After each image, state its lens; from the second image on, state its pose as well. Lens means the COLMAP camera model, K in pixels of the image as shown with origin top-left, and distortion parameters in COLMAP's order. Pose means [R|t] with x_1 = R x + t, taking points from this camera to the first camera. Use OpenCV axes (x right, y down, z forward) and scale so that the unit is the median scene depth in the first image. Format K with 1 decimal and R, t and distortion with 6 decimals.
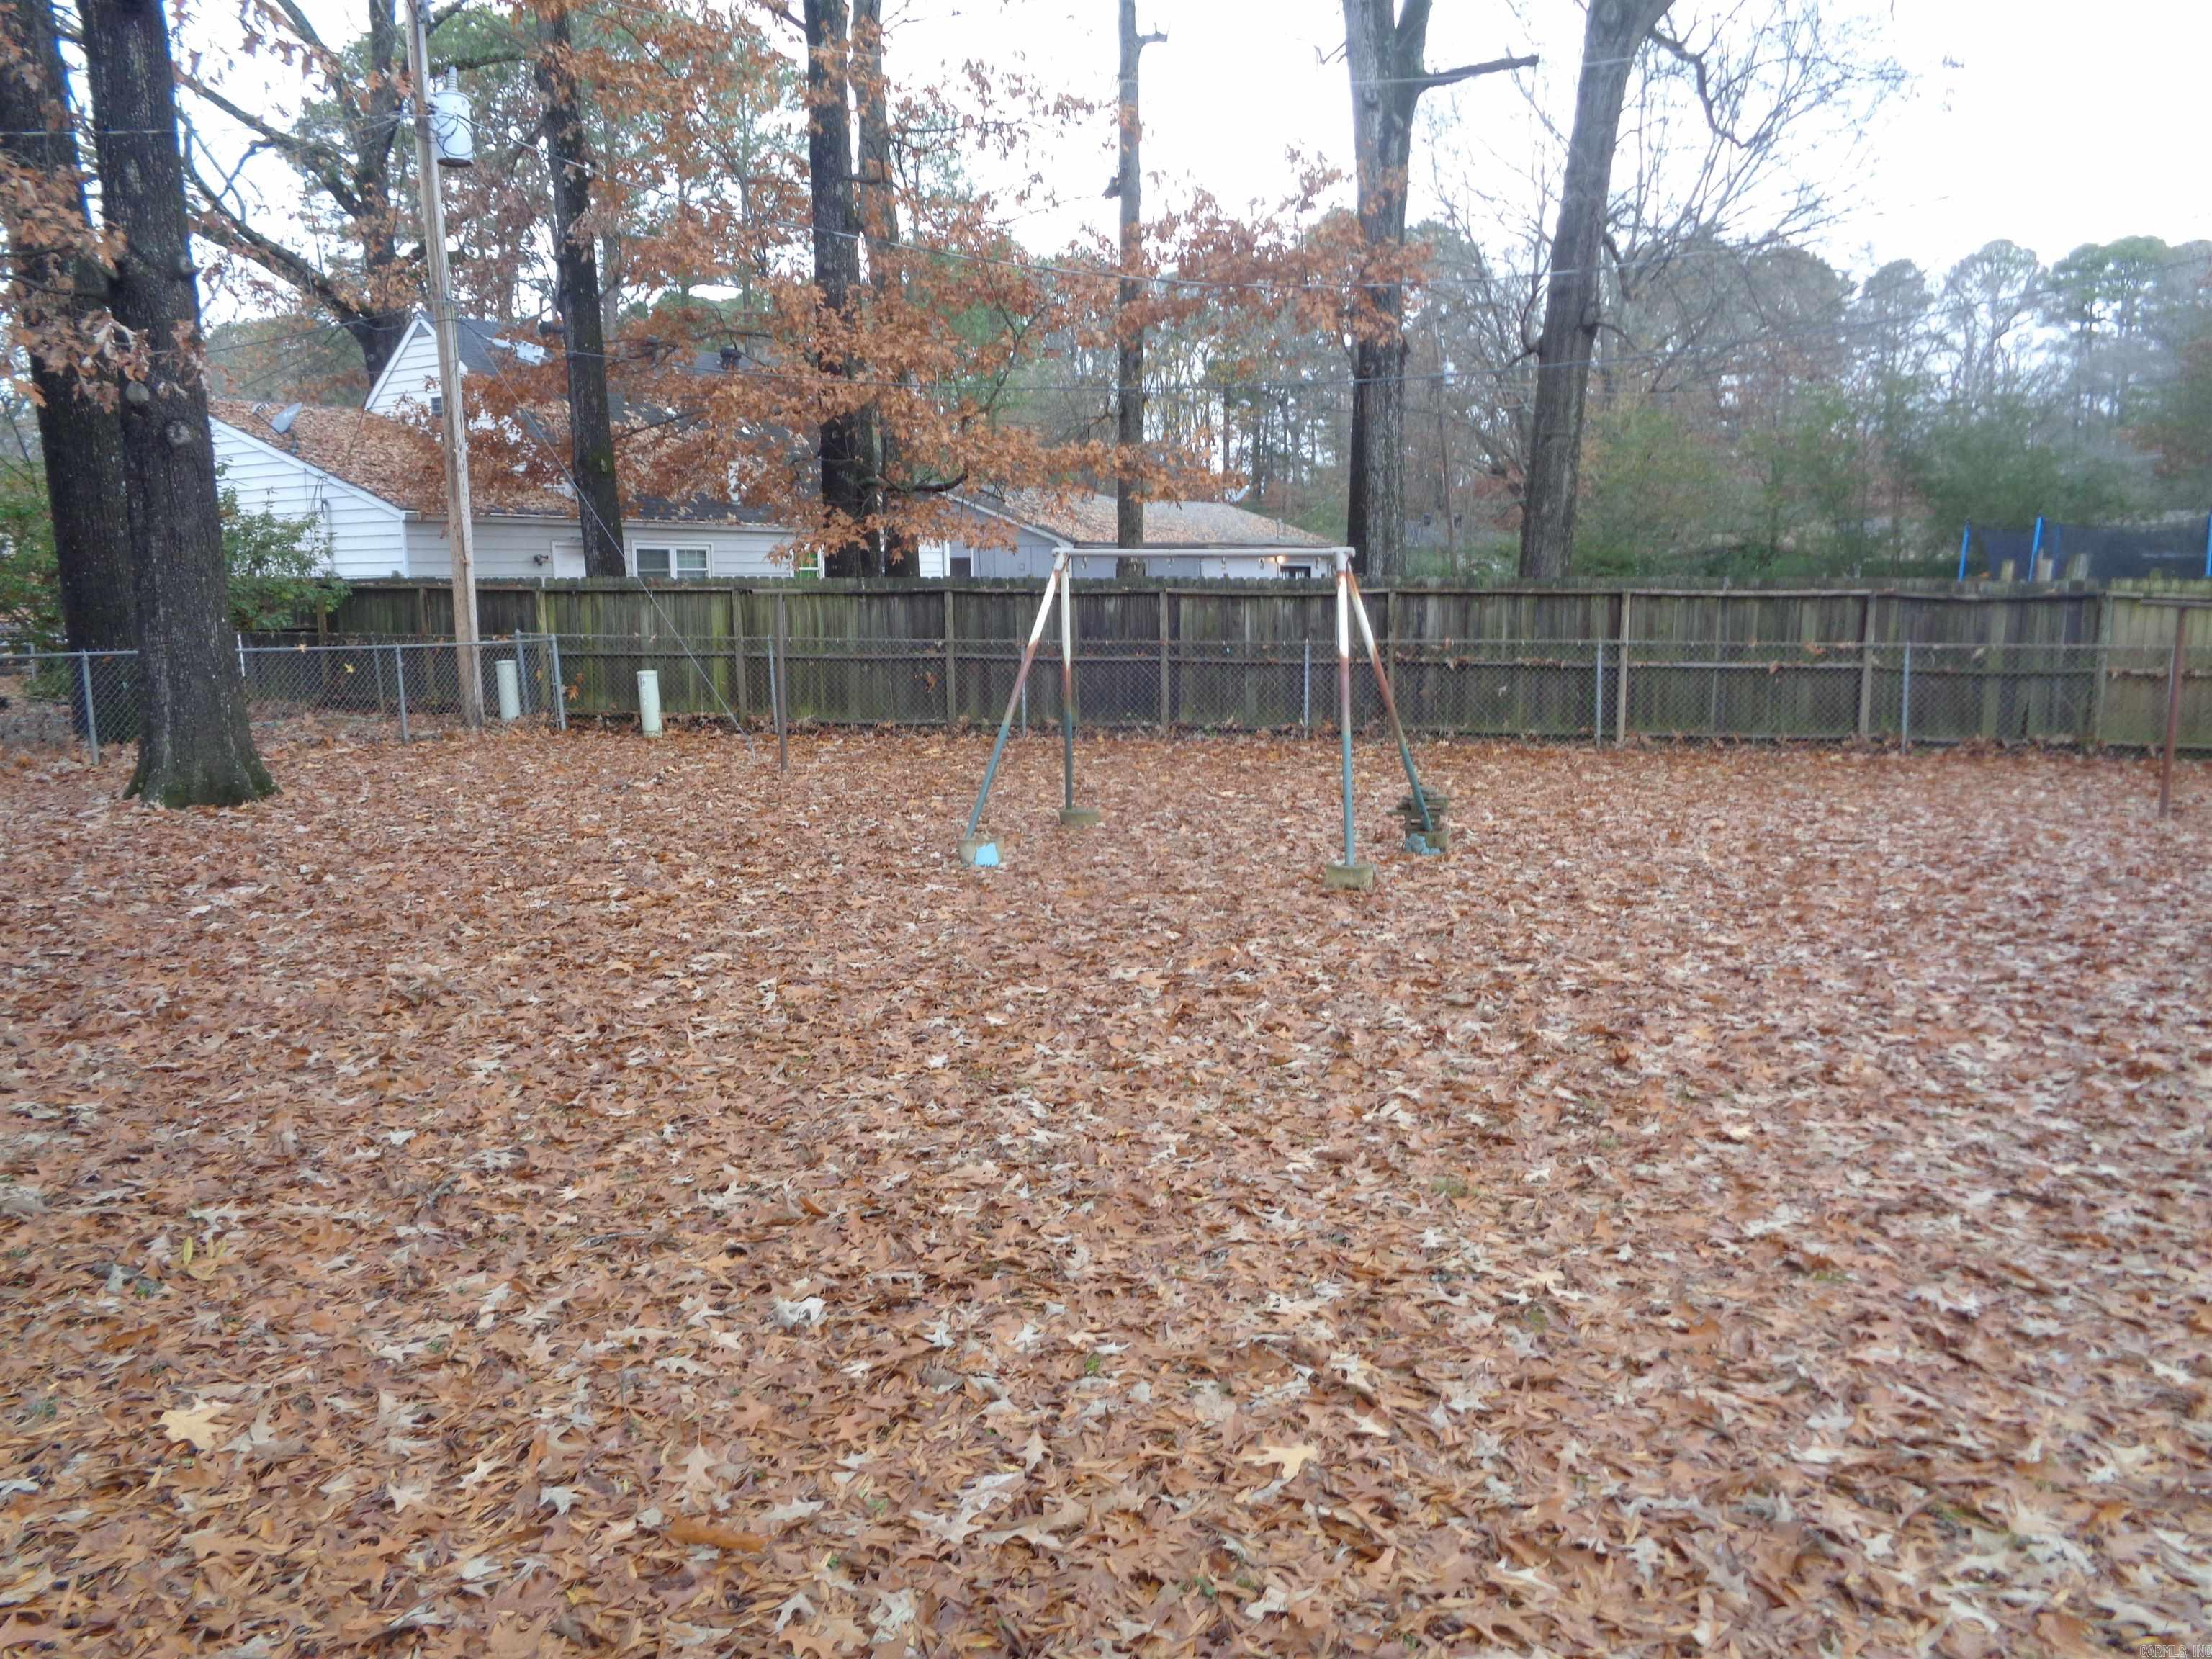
lens RADIAL K [[1649.3, 0, 1103.0], [0, 1649.3, 801.4], [0, 0, 1]] dist [-0.004677, -0.002096]
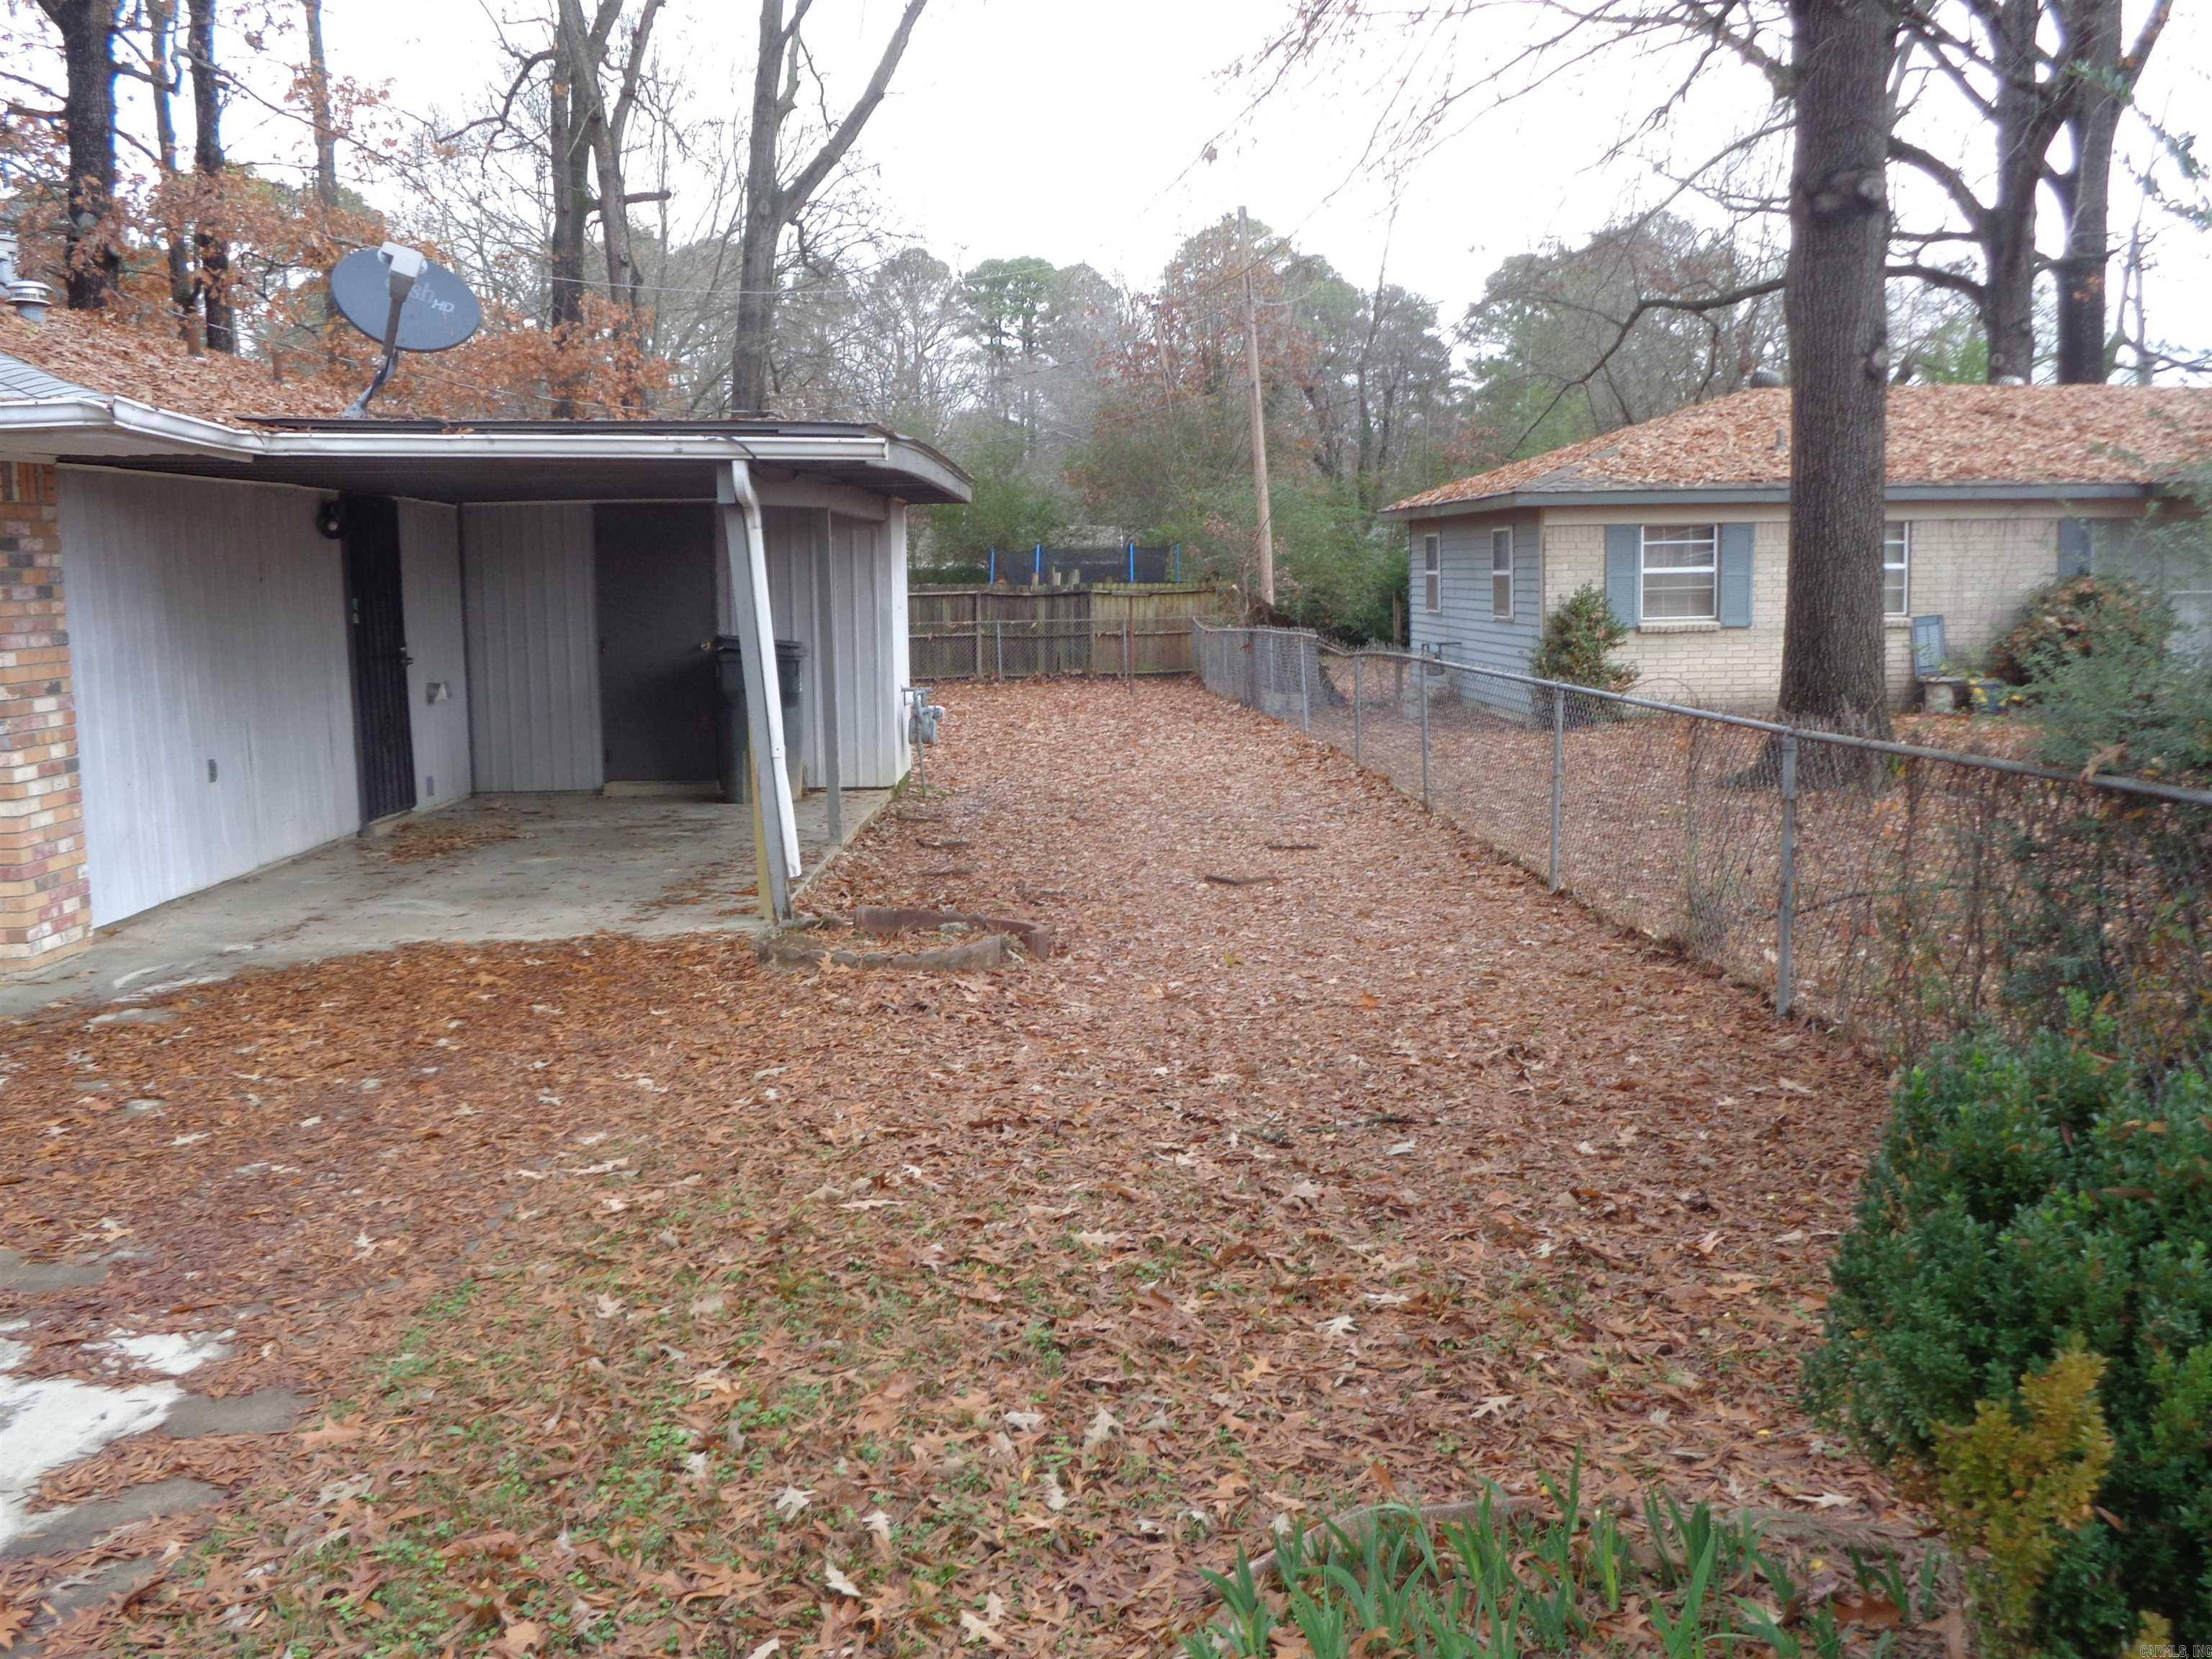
lens RADIAL K [[2108.4, 0, 1106.0], [0, 2108.4, 829.5], [0, 0, 1]] dist [-0.034405, 0.027365]
pose [[0.832829, -0.075181, 0.548402, -0.660784], [0.086994, 0.996199, 0.004457, 0.124937], [-0.546652, 0.043996, 0.836203, -0.928305]]
